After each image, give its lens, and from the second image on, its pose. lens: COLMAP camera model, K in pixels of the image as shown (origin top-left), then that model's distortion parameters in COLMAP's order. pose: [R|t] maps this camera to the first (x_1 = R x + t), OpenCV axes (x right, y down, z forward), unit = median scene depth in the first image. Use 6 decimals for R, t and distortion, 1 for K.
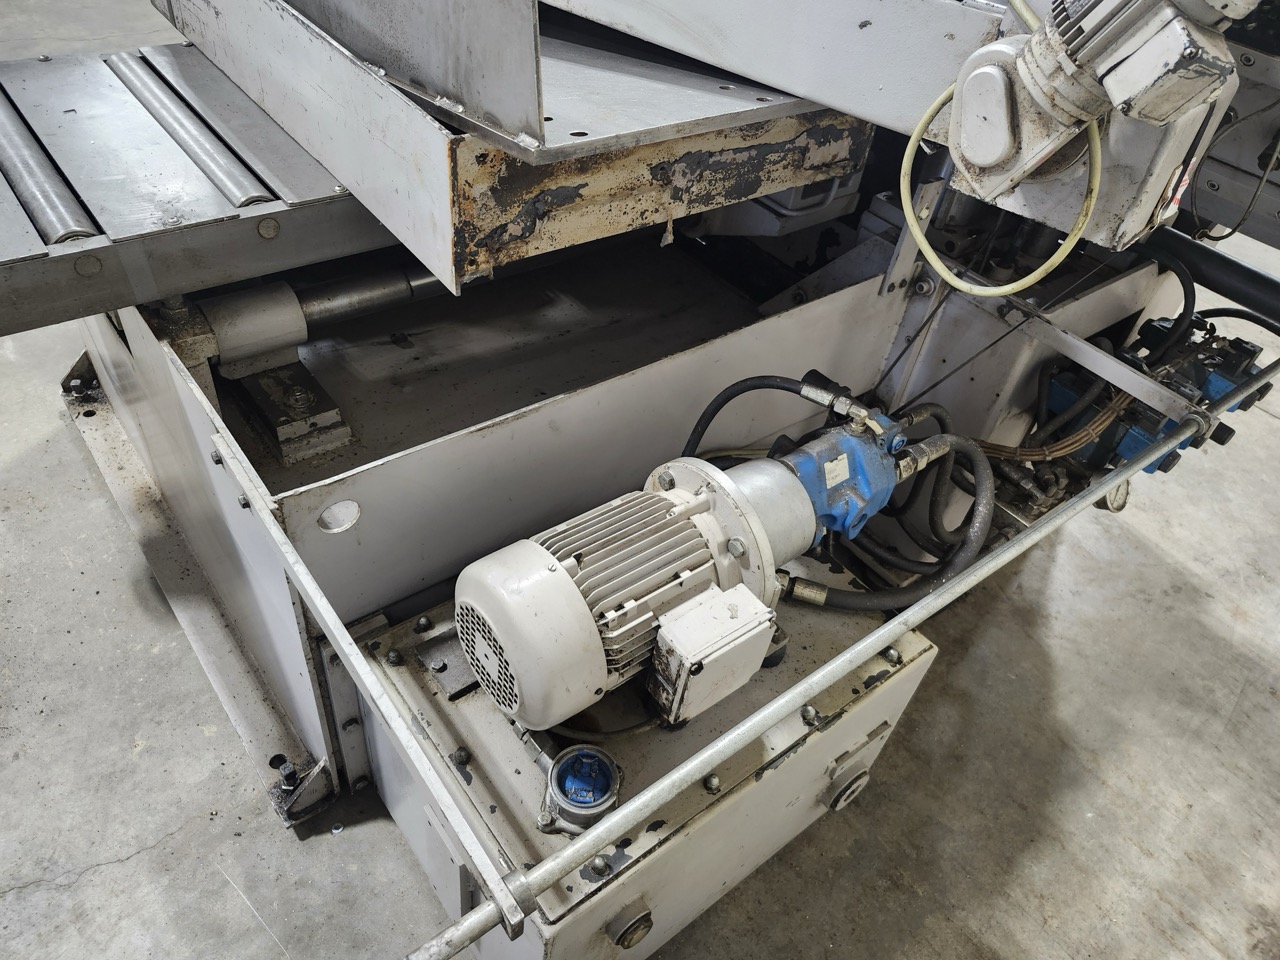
lens RADIAL K [[893.5, 0, 641.9], [0, 893.5, 483.9], [0, 0, 1]] dist [0.068341, -0.071973]
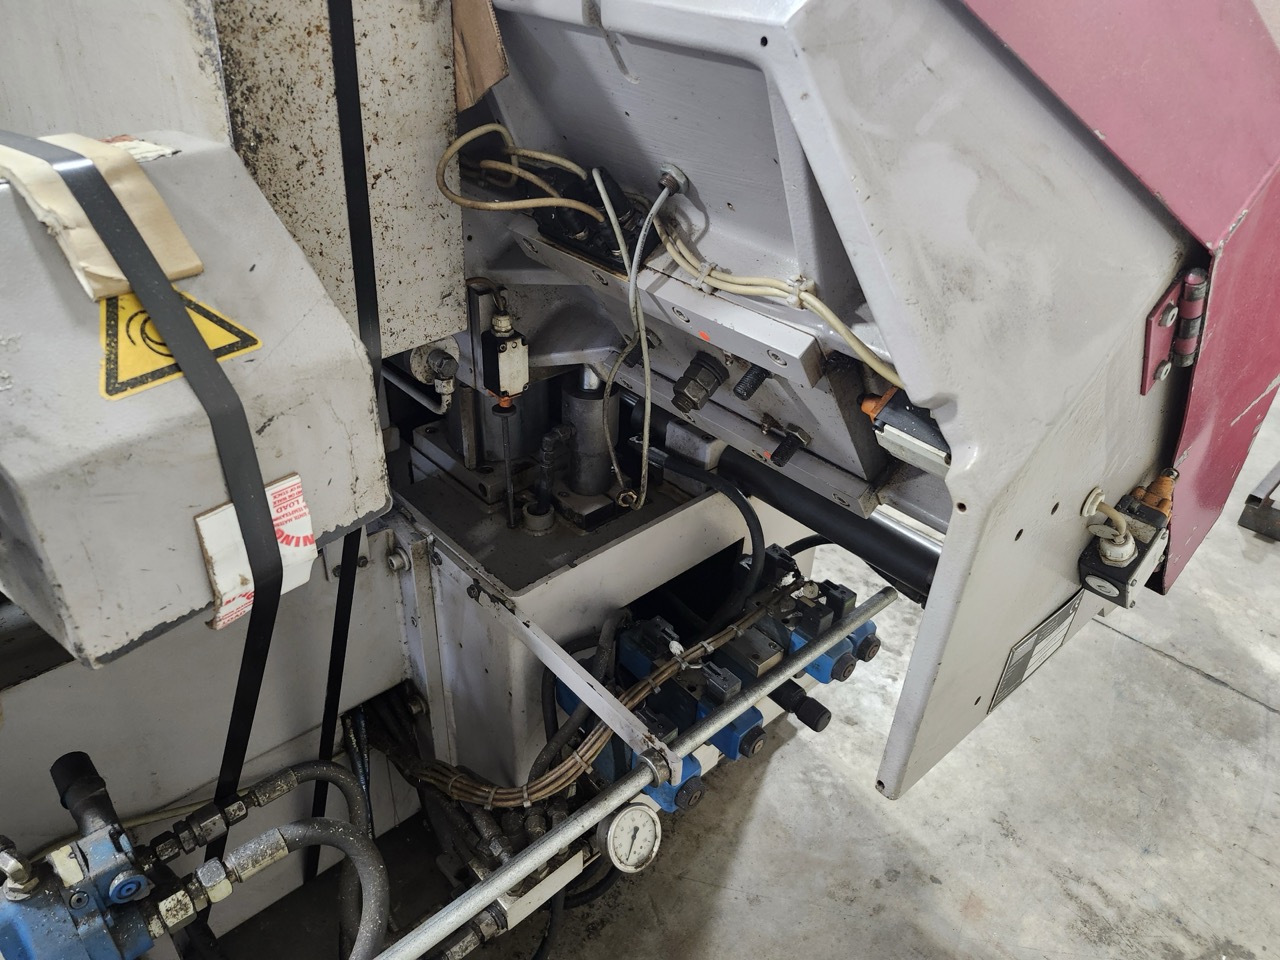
lens RADIAL K [[893.5, 0, 635.5], [0, 893.5, 477.4], [0, 0, 1]] dist [0.068341, -0.071973]
pose [[0.994509, -0.104295, 0.008617, 0.401229], [0.104312, 0.981308, -0.161718, -0.112993], [0.008411, 0.161728, 0.986799, 0.187278]]
